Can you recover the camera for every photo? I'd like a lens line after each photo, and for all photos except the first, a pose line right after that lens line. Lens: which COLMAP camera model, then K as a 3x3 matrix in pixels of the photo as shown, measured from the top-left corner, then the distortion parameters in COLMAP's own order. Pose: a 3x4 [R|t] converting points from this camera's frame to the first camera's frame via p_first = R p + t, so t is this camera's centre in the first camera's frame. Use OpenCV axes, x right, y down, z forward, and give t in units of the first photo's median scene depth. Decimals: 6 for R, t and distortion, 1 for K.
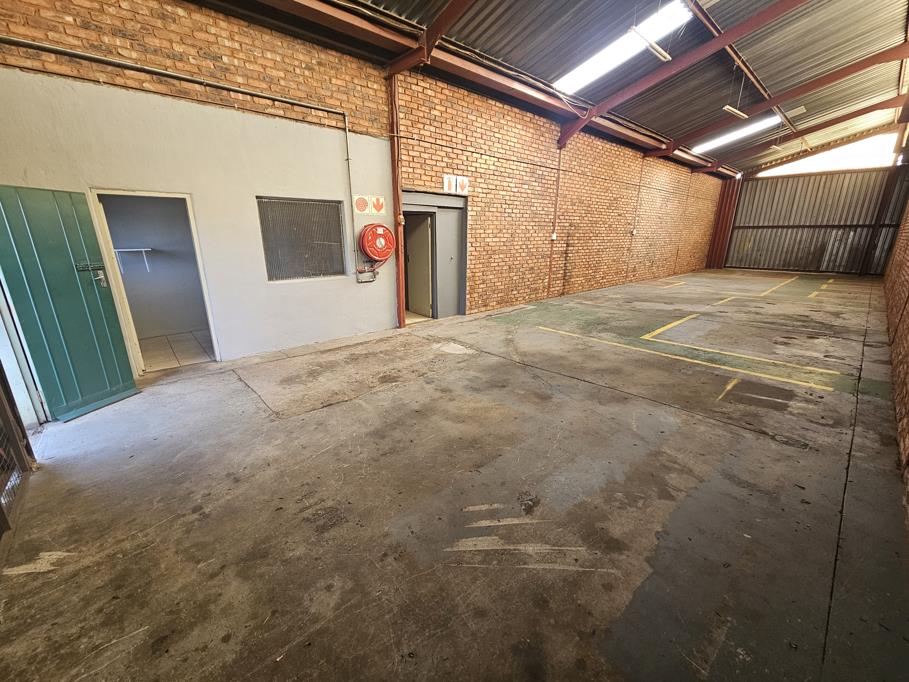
lens RADIAL K [[373.2, 0, 452.0], [0, 373.2, 342.7], [0, 0, 1]] dist [0.000086, -0.000396]
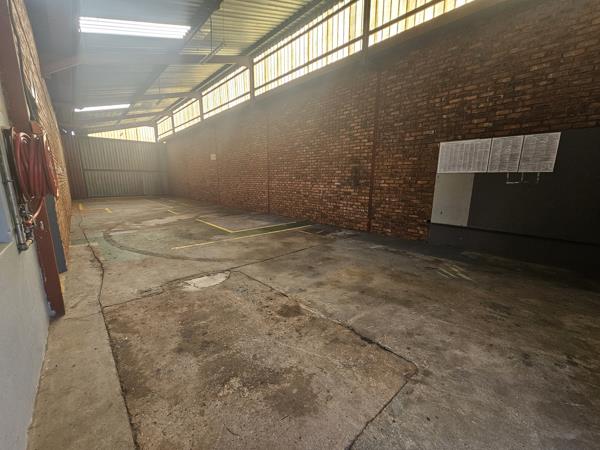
lens RADIAL K [[246.4, 0, 298.3], [0, 246.4, 226.1], [0, 0, 1]] dist [0.000086, -0.000396]
pose [[0.001136, -0.185569, 0.982631, -0.595043], [0.272983, 0.945367, 0.178216, -0.167517], [-0.962018, 0.268039, 0.051731, 0.724115]]
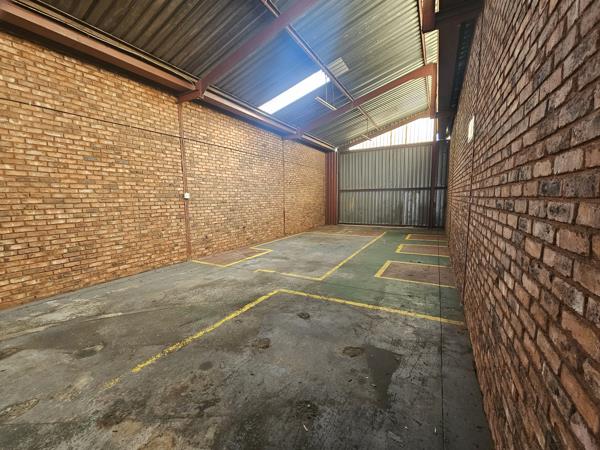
lens RADIAL K [[239.3, 0, 296.6], [0, 239.3, 227.9], [0, 0, 1]] dist [-0.019271, -0.000098]
pose [[0.953804, -0.053048, 0.295710, 1.205030], [0.099592, 0.984462, -0.144626, -0.296678], [-0.283443, 0.167395, 0.944266, 1.043836]]
